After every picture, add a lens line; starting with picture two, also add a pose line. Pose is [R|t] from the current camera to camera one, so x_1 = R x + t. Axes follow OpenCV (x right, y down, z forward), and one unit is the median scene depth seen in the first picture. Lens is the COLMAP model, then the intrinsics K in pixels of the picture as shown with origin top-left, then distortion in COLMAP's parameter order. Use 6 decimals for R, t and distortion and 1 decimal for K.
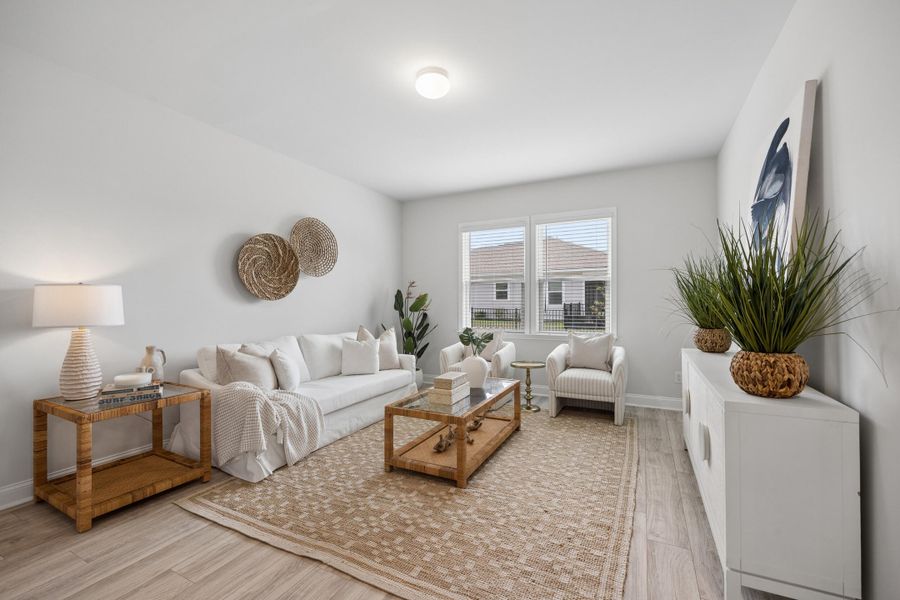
lens RADIAL K [[377.0, 0, 450.0], [0, 377.0, 300.2], [0, 0, 1]] dist [-0.003001, -0.000032]
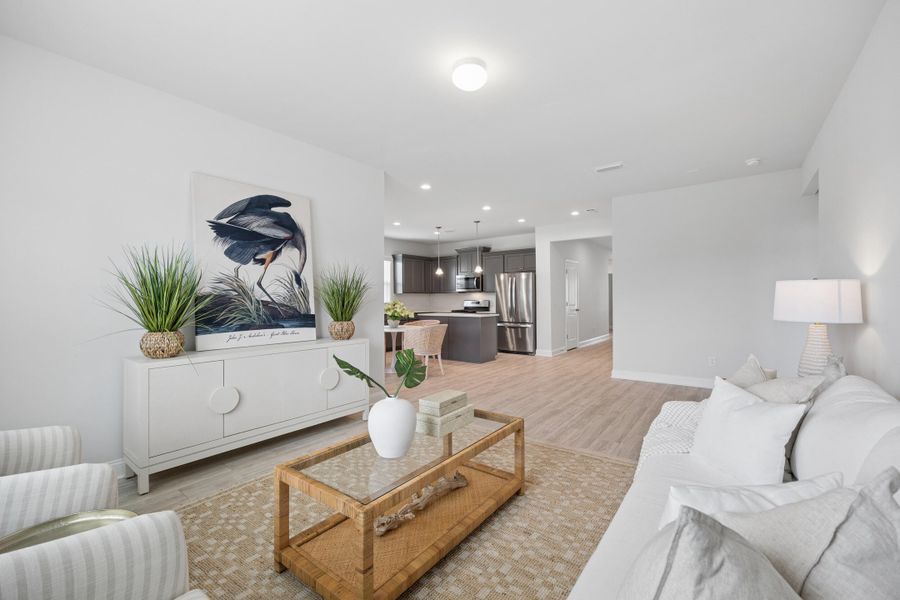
lens RADIAL K [[377.0, 0, 455.5], [0, 377.0, 299.0], [0, 0, 1]] dist [-0.003001, -0.000032]
pose [[-0.986510, 0.006438, 0.163574, -0.133850], [0.004432, 0.999910, -0.012625, 0.007330], [-0.163641, -0.011730, -0.986450, 1.585376]]
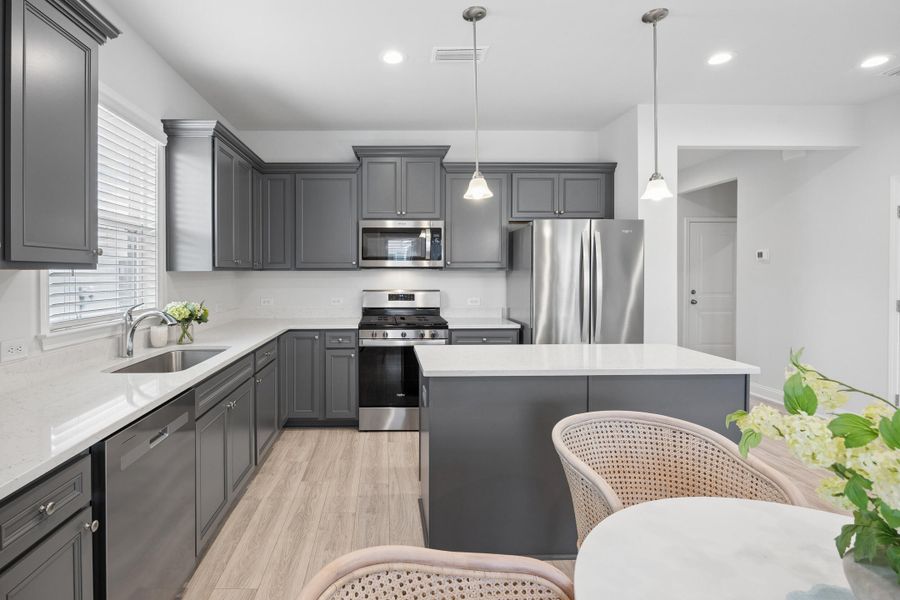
lens RADIAL K [[456.2, 0, 385.5], [0, 456.2, 268.8], [0, 0, 1]] dist [0.016217, 0.000203]
pose [[-0.892555, 0.000739, -0.450938, 0.864268], [0.008381, 0.999853, -0.014951, -0.064452], [0.450861, -0.017124, -0.892430, -0.254480]]
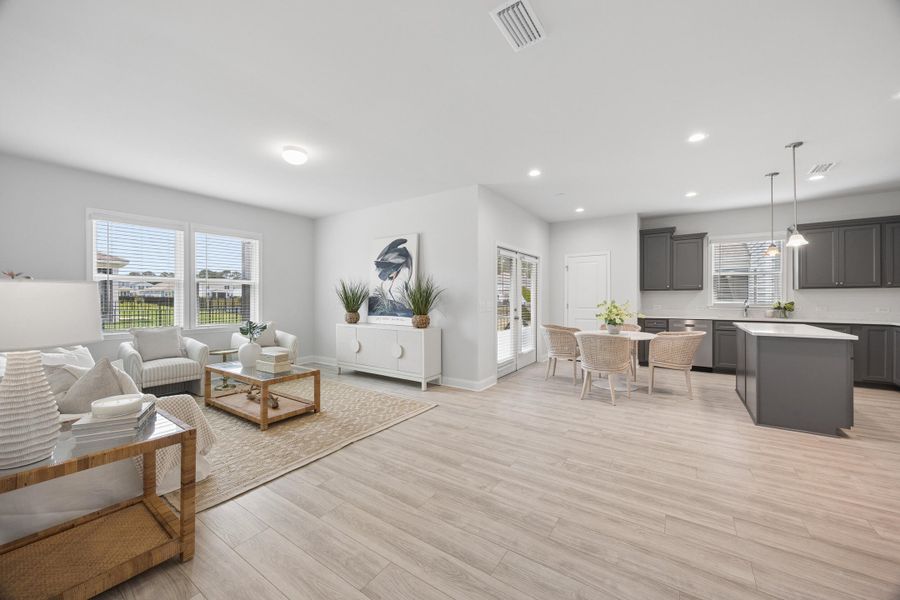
lens RADIAL K [[343.7, 0, 452.1], [0, 343.7, 297.7], [0, 0, 1]] dist [0.000593, 0.001169]
pose [[0.124140, 0.000665, 0.992264, -1.074535], [-0.011144, 0.999938, 0.000724, -0.019017], [-0.992202, -0.011148, 0.124140, 0.162755]]
